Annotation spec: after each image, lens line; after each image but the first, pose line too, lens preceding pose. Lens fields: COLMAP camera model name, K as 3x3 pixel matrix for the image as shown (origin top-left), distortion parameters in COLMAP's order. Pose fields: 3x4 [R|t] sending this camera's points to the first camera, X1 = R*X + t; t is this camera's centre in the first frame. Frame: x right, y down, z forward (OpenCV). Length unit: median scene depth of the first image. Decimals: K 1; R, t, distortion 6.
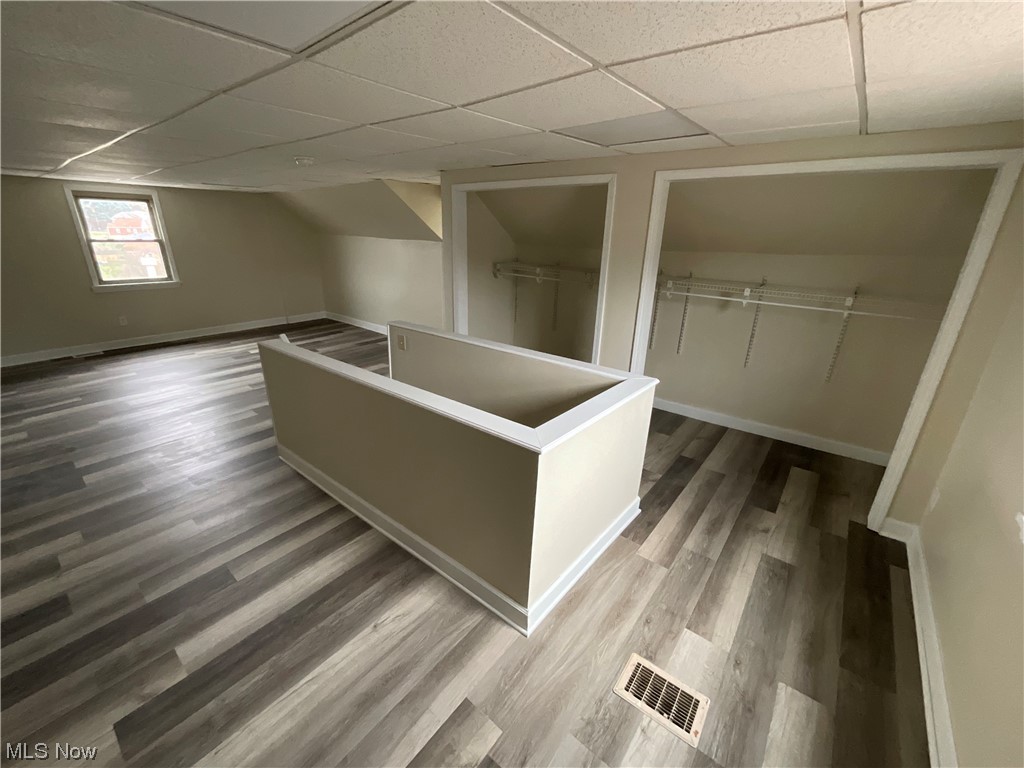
lens RADIAL K [[416.2, 0, 512.0], [0, 416.2, 384.0], [0, 0, 1]] dist [-0.002091, 0.000234]
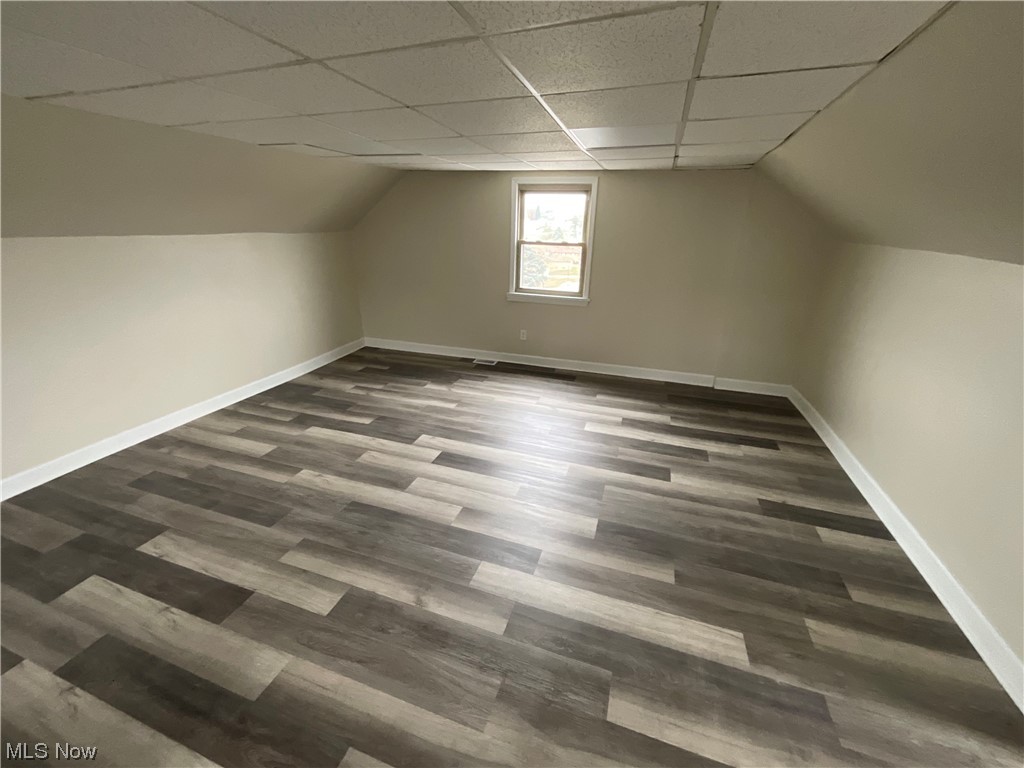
lens RADIAL K [[416.2, 0, 512.0], [0, 416.2, 384.0], [0, 0, 1]] dist [-0.002091, 0.000234]
pose [[0.348470, 0.312610, -0.883653, -0.149279], [-0.334924, 0.922034, 0.194110, -0.221567], [0.875440, 0.228315, 0.426002, 0.642611]]
